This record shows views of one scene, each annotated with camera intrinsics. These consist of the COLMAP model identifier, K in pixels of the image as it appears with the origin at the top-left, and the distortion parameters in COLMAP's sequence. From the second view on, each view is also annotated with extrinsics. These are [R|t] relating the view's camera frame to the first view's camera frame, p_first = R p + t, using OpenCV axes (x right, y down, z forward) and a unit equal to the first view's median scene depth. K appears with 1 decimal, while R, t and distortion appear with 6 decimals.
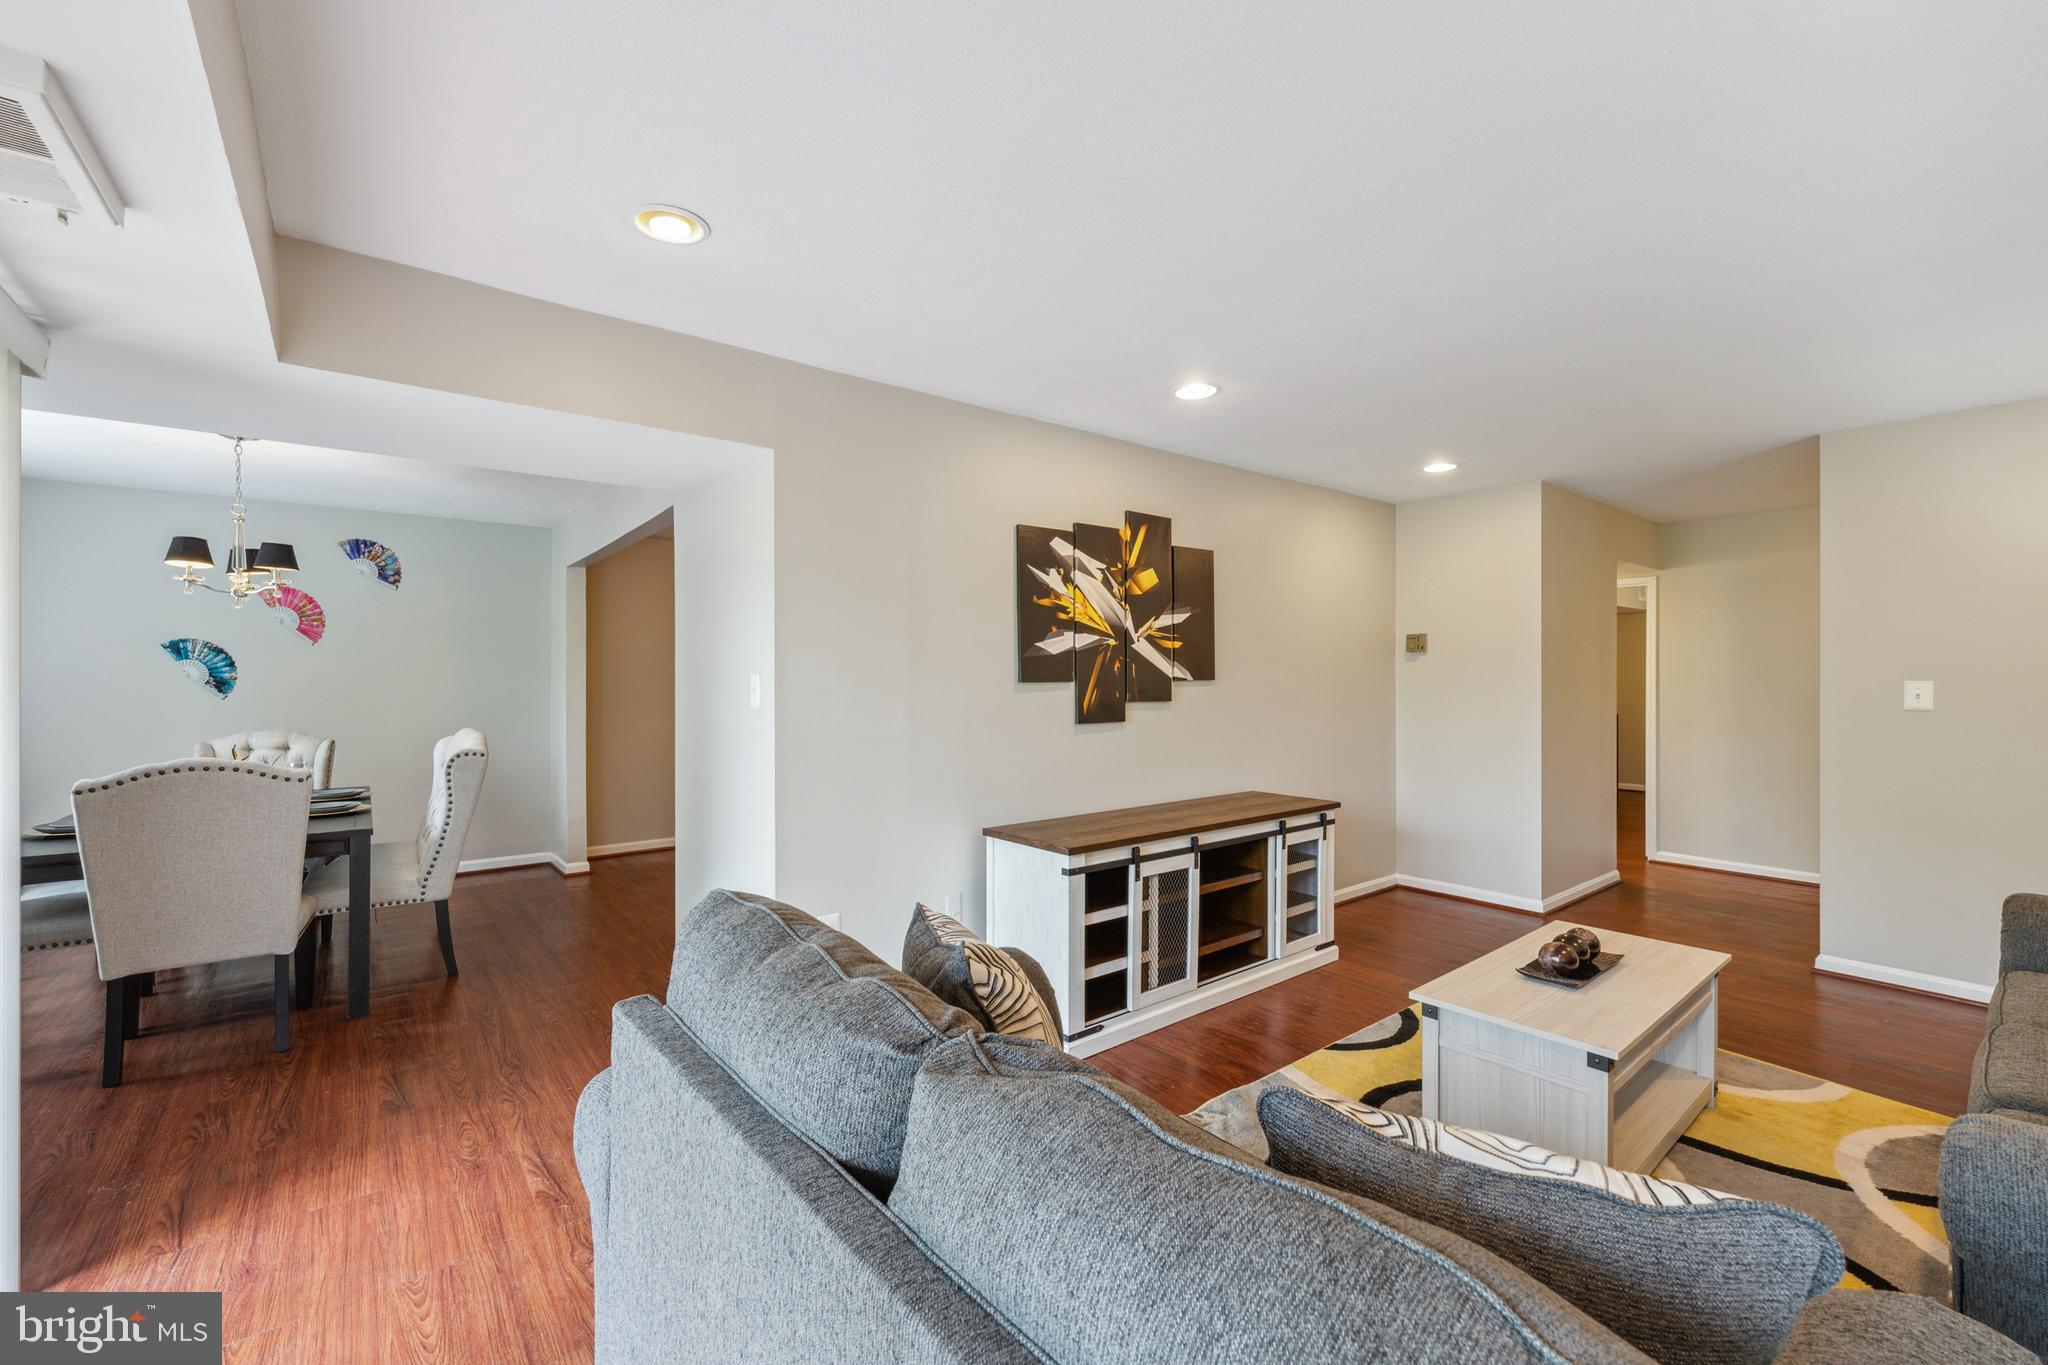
lens RADIAL K [[824.5, 0, 1030.0], [0, 824.5, 680.3], [0, 0, 1]] dist [-0.008918, -0.000439]
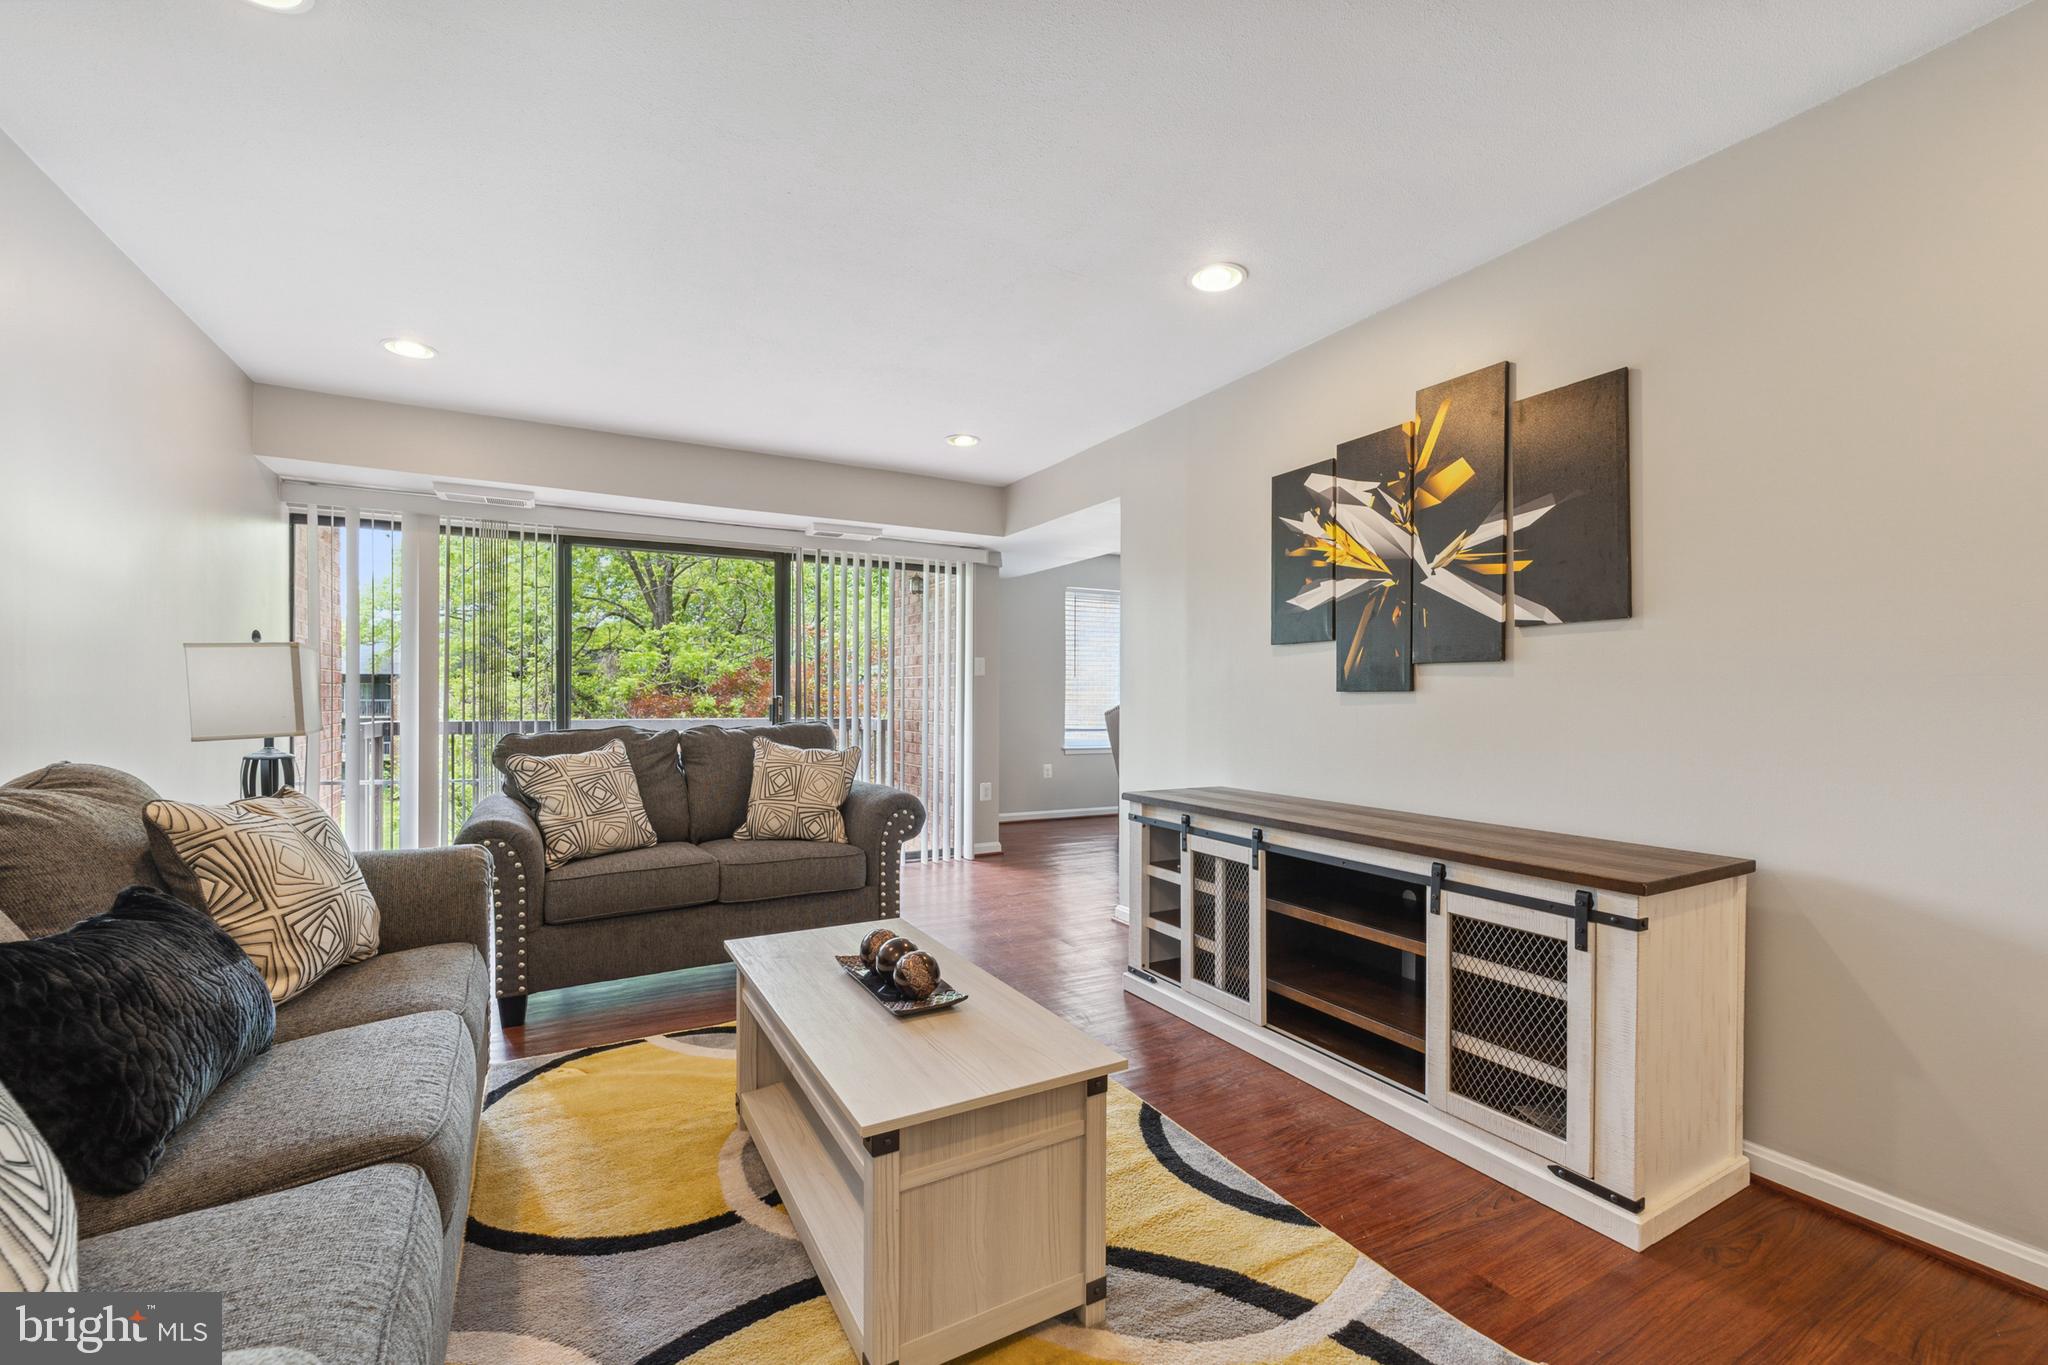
lens RADIAL K [[848.3, 0, 1024.8], [0, 848.3, 702.3], [0, 0, 1]] dist [0.001491, -0.000068]
pose [[-0.156338, 0.006805, -0.987680, 0.922365], [-0.006179, 0.999950, 0.007867, 0.058102], [0.987684, 0.007333, -0.156288, 0.812822]]
